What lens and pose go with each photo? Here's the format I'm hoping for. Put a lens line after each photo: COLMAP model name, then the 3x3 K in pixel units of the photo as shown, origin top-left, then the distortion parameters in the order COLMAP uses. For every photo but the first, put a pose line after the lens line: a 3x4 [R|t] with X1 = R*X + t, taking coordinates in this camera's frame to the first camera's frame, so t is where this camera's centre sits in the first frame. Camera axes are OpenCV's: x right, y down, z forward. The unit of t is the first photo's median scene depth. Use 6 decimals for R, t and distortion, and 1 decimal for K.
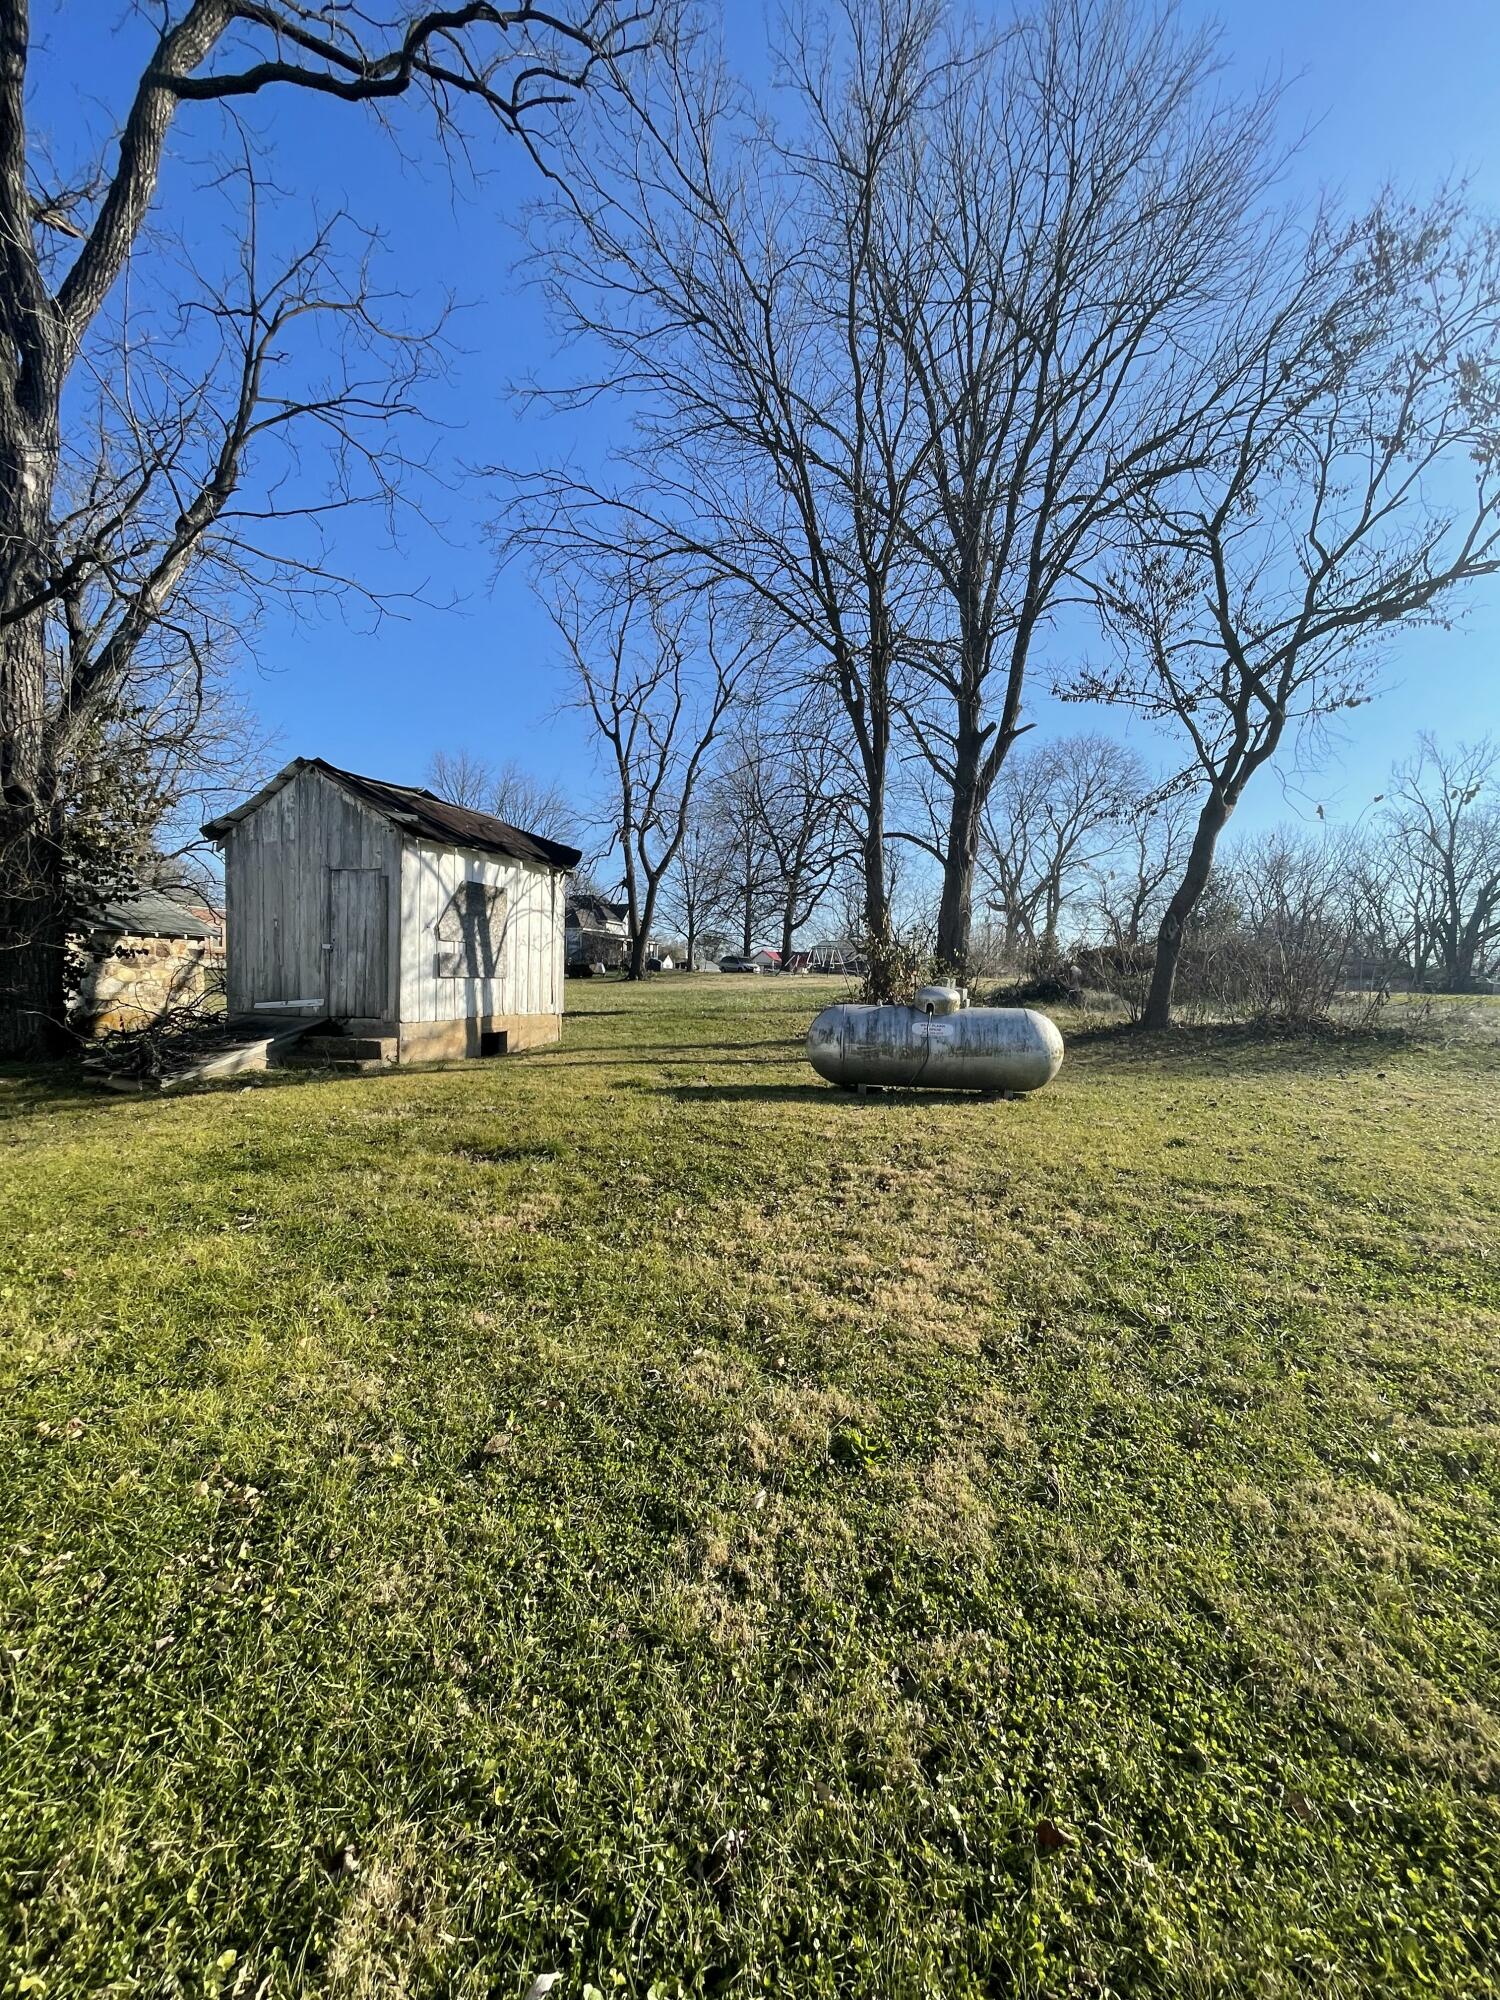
lens RADIAL K [[808.2, 0, 748.2], [0, 808.2, 993.5], [0, 0, 1]] dist [-0.002806, -0.000065]
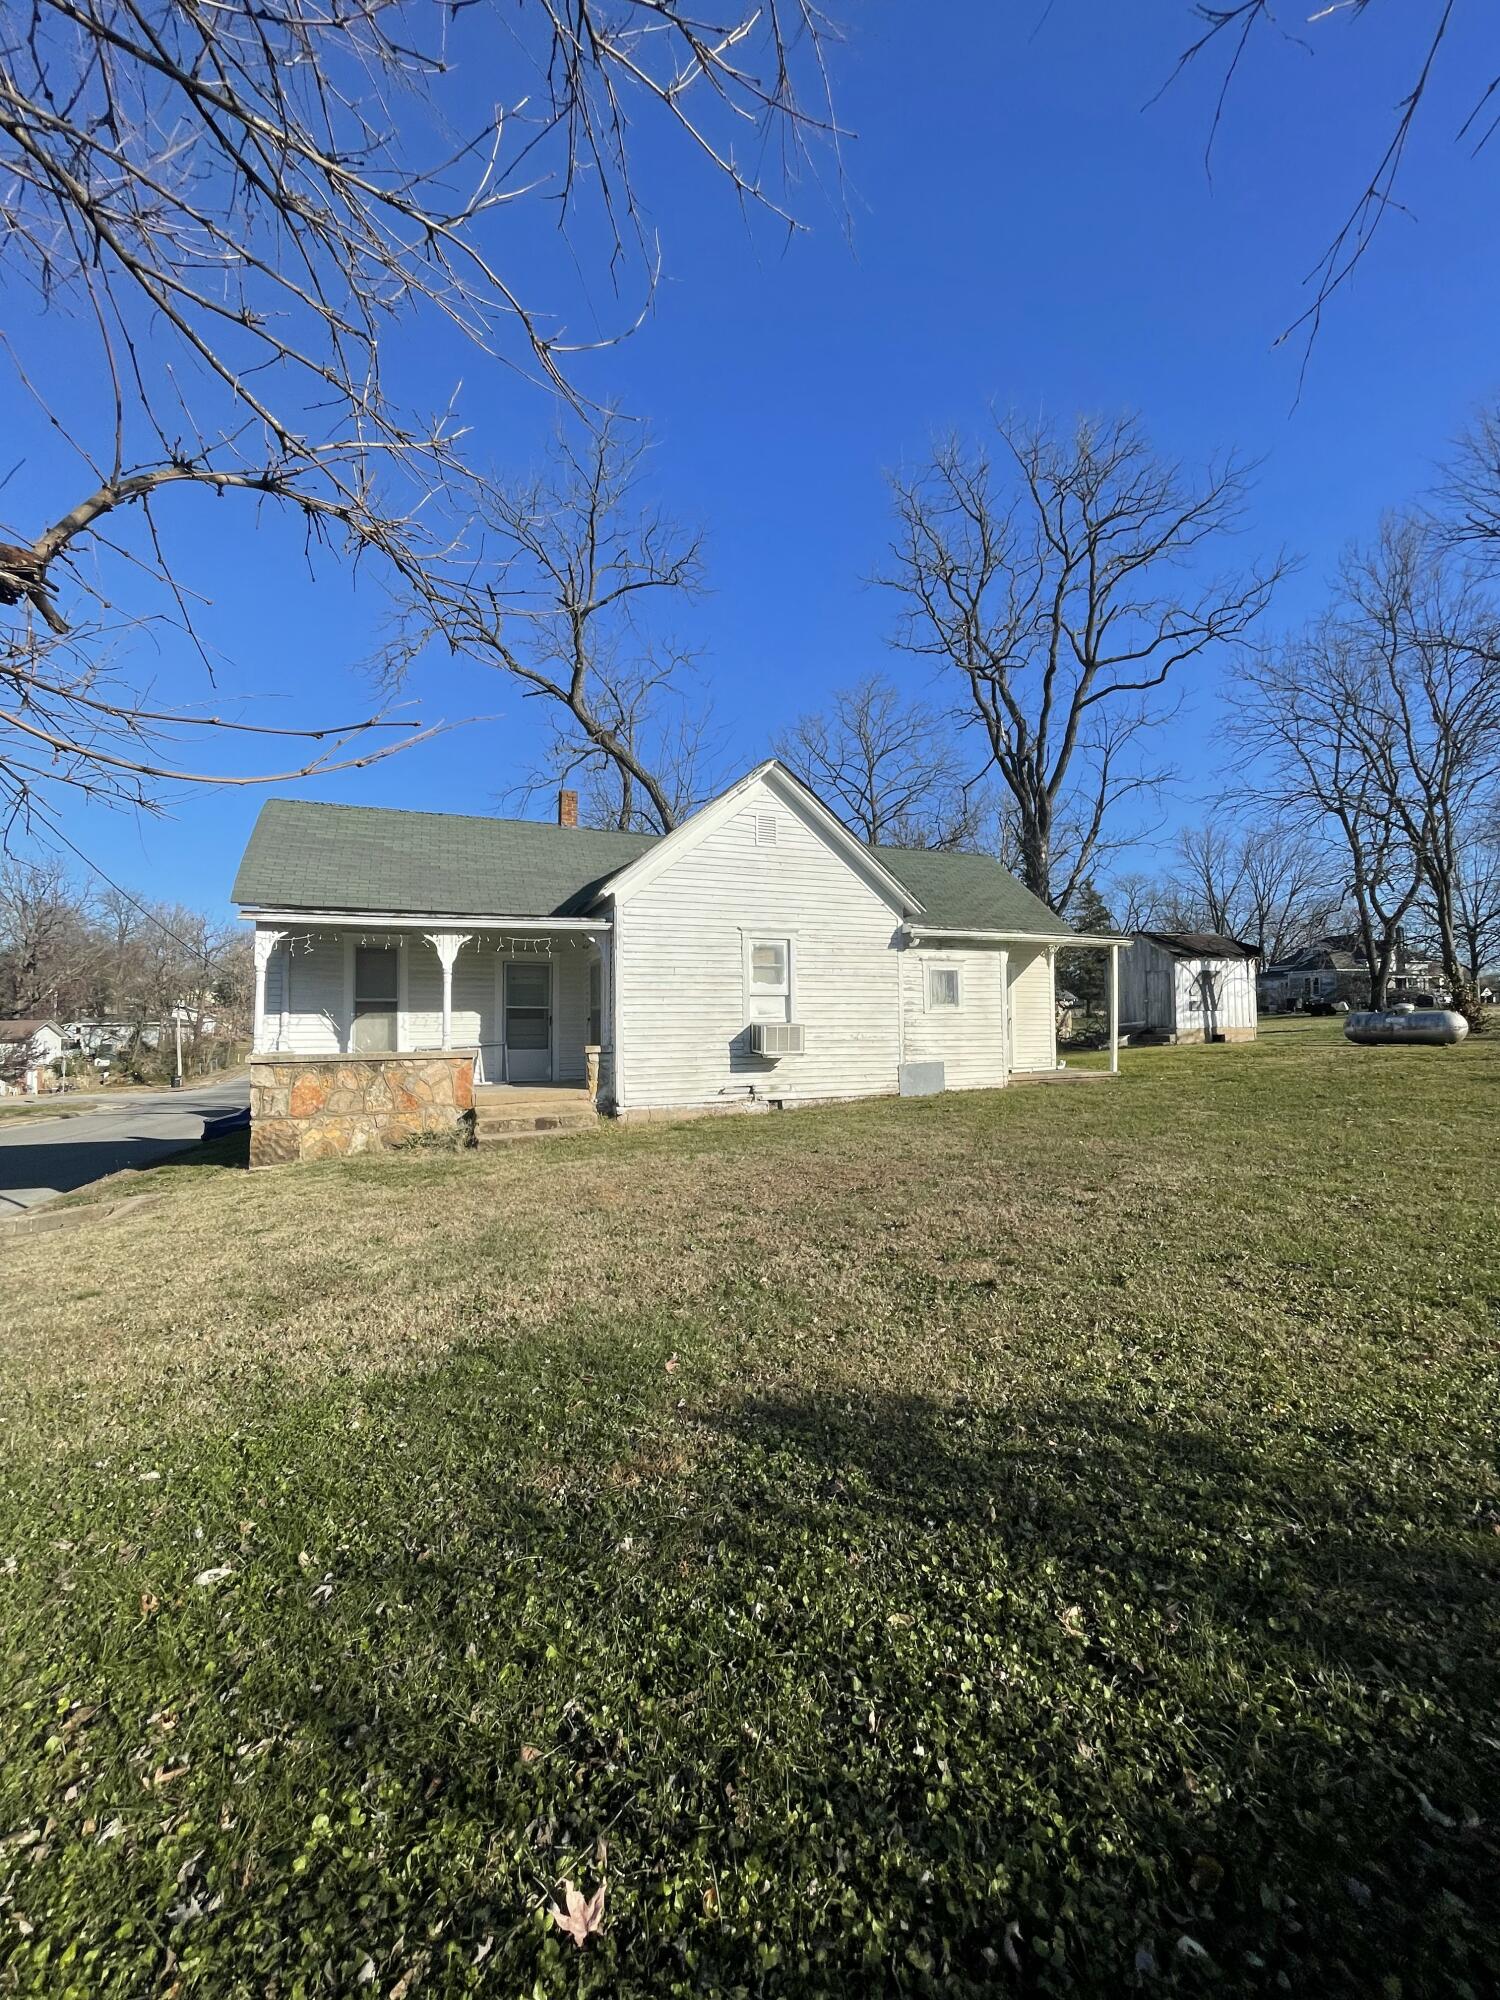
lens RADIAL K [[808.2, 0, 749.1], [0, 808.2, 997.9], [0, 0, 1]] dist [-0.002806, -0.000065]
pose [[0.647445, -0.056155, -0.760040, 0.599957], [0.010920, 0.997863, -0.064424, 0.081789], [0.762034, 0.033412, 0.646675, -1.576152]]
